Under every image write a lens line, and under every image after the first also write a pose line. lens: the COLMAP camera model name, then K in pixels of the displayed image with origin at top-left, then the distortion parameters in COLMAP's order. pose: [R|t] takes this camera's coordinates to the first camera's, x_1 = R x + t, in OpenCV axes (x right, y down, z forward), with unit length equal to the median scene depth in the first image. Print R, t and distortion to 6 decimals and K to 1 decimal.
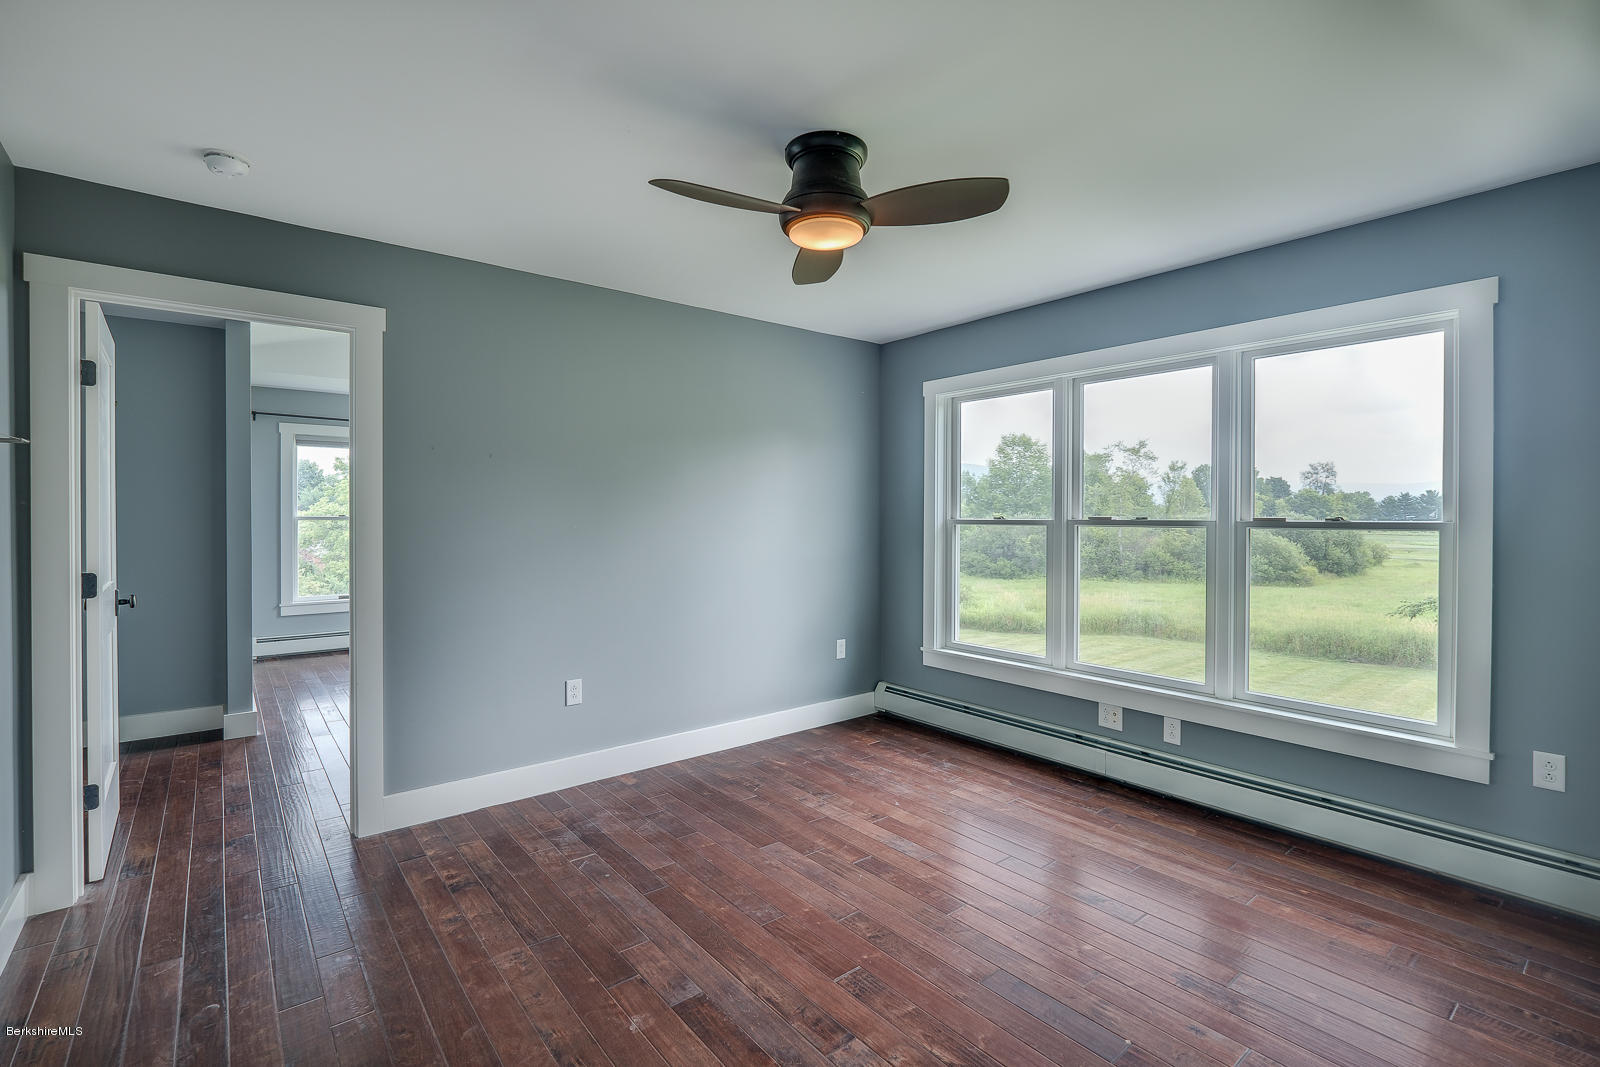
lens RADIAL K [[716.6, 0, 803.1], [0, 716.6, 524.4], [0, 0, 1]] dist [0.000196, -0.000350]
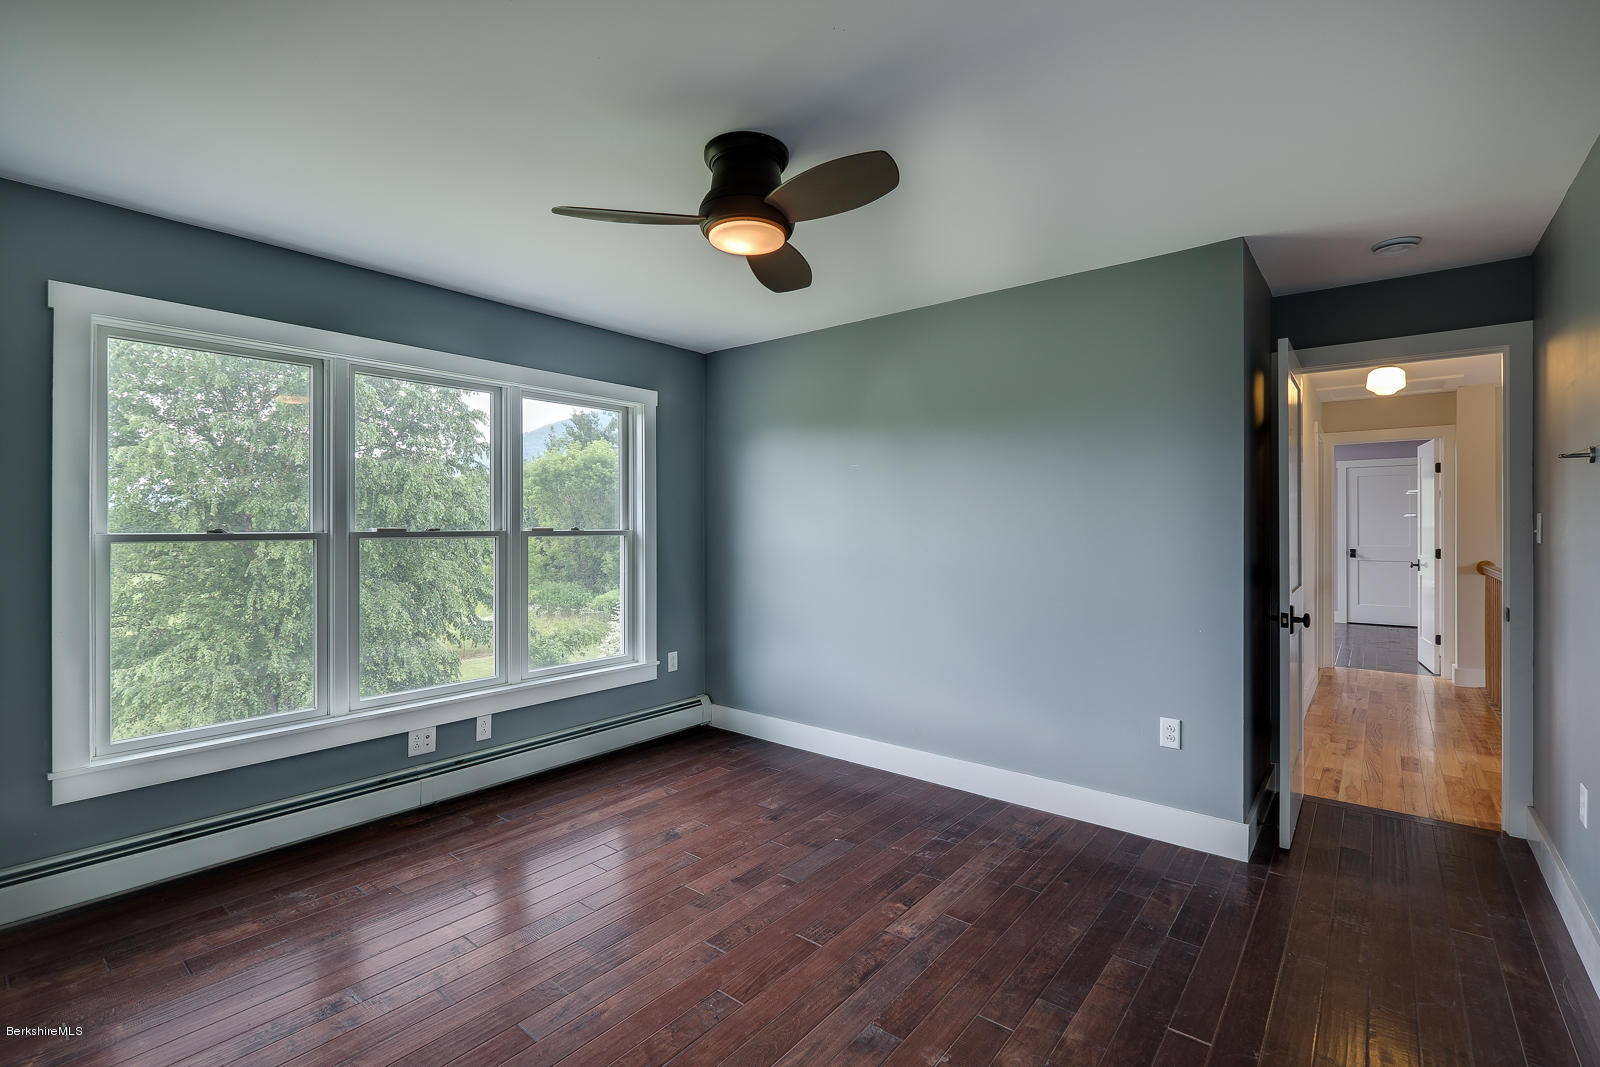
lens RADIAL K [[712.0, 0, 788.9], [0, 712.0, 518.8], [0, 0, 1]] dist [-0.001622, -0.000190]
pose [[-0.187630, 0.009245, 0.982196, -0.622071], [0.012516, 0.999897, -0.007020, -0.012137], [-0.982160, 0.010975, -0.187726, 0.747679]]
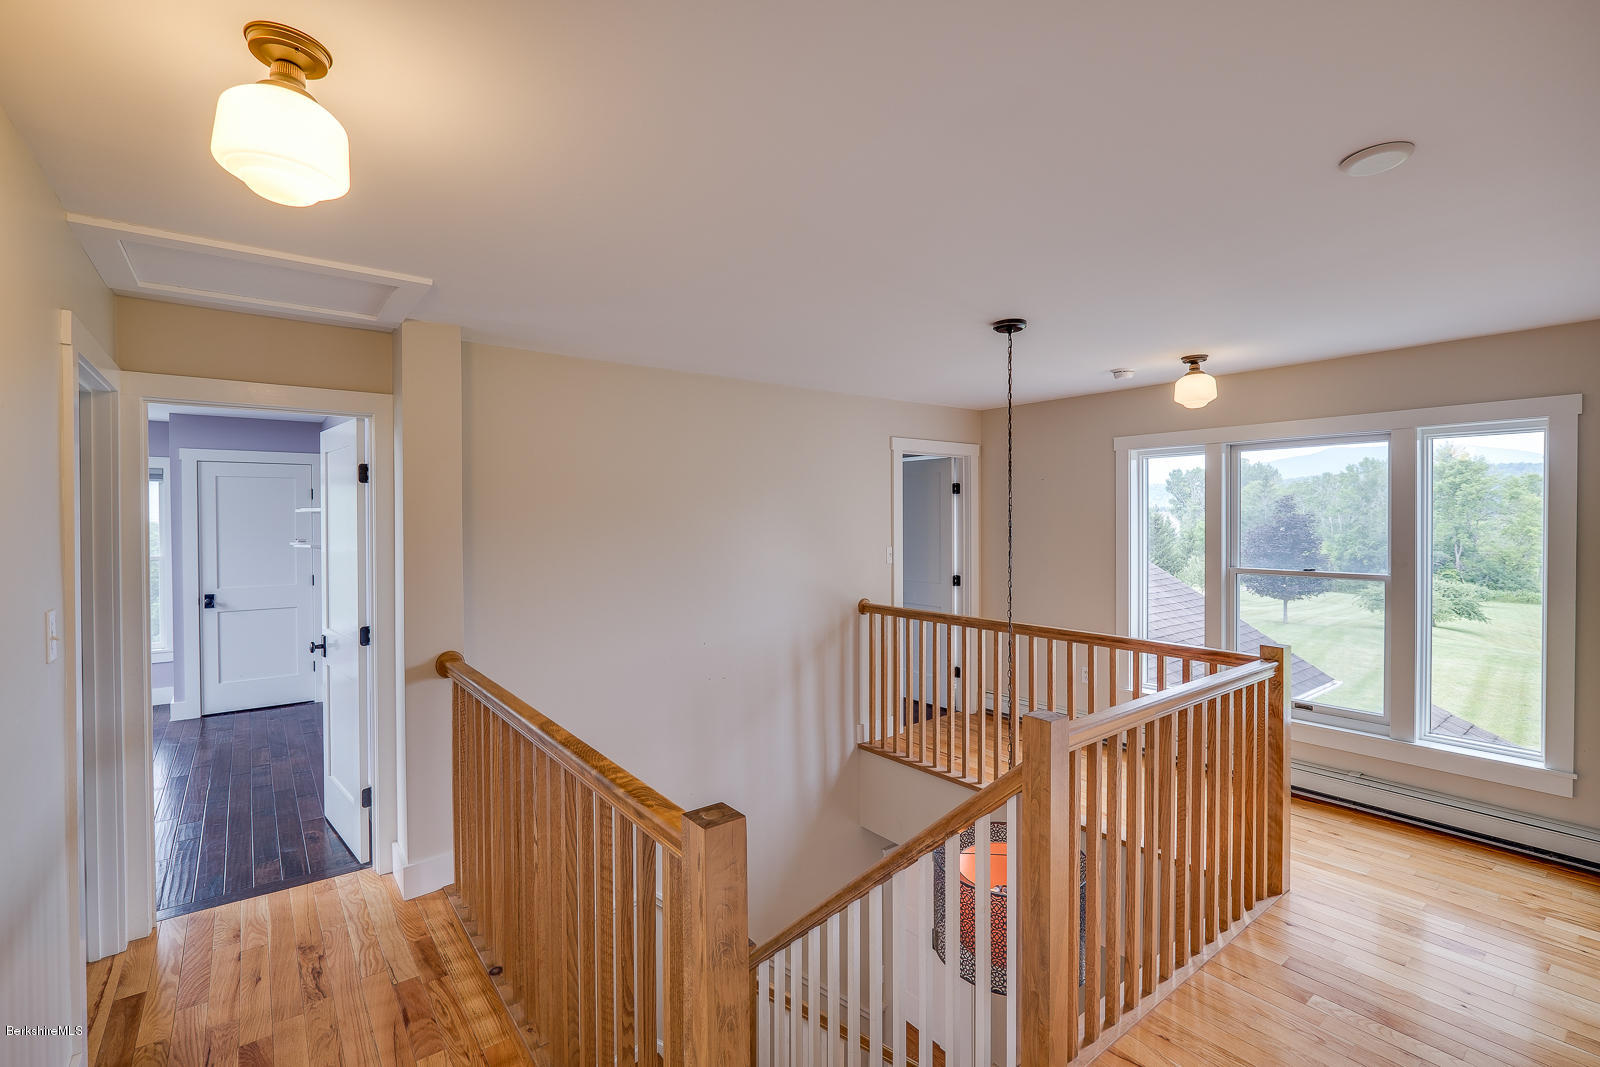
lens RADIAL K [[716.6, 0, 803.1], [0, 716.6, 524.4], [0, 0, 1]] dist [0.000196, -0.000350]
pose [[-0.999582, 0.009570, 0.027265, -0.422314], [0.010352, 0.999534, 0.028701, -0.029815], [-0.026978, 0.028971, -0.999216, 0.508742]]
